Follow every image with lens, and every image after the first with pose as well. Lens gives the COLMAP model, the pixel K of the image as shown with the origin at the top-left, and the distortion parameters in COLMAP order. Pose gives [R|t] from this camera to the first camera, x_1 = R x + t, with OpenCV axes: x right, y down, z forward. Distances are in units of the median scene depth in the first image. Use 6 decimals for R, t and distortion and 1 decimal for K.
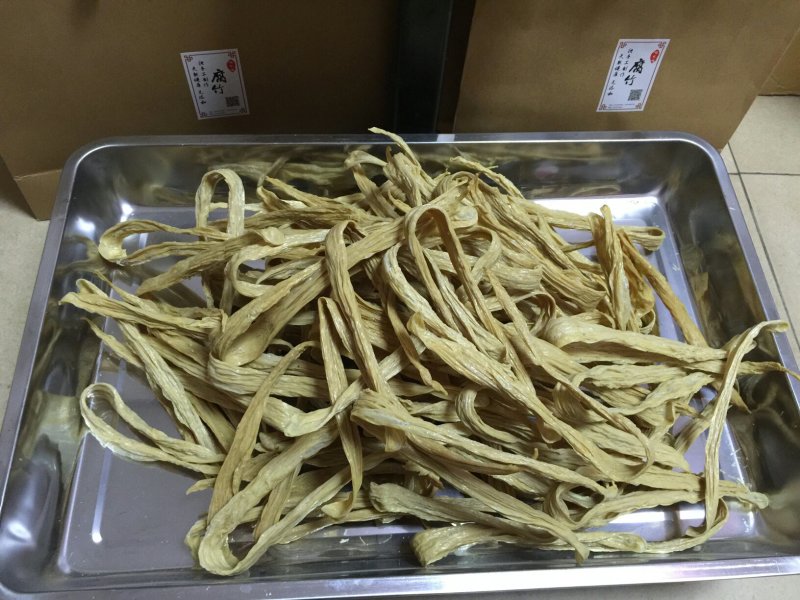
lens RADIAL K [[665.3, 0, 400.0], [0, 665.3, 300.0], [0, 0, 1]] dist [0.087585, -0.117846]
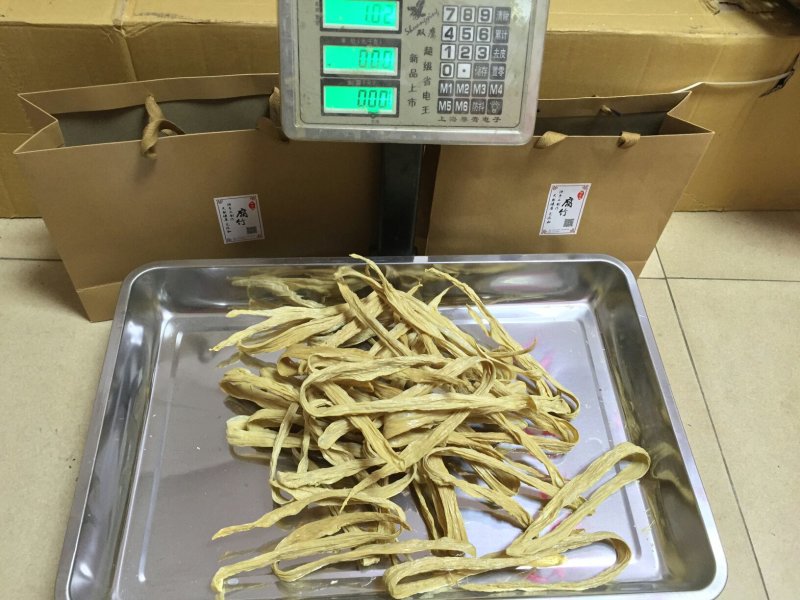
lens RADIAL K [[665.3, 0, 400.0], [0, 665.3, 300.0], [0, 0, 1]] dist [0.087585, -0.117846]
pose [[0.999996, -0.002426, -0.001251, 0.033943], [0.002282, 0.994525, -0.104472, -0.029935], [0.001497, 0.104469, 0.994527, -0.248950]]
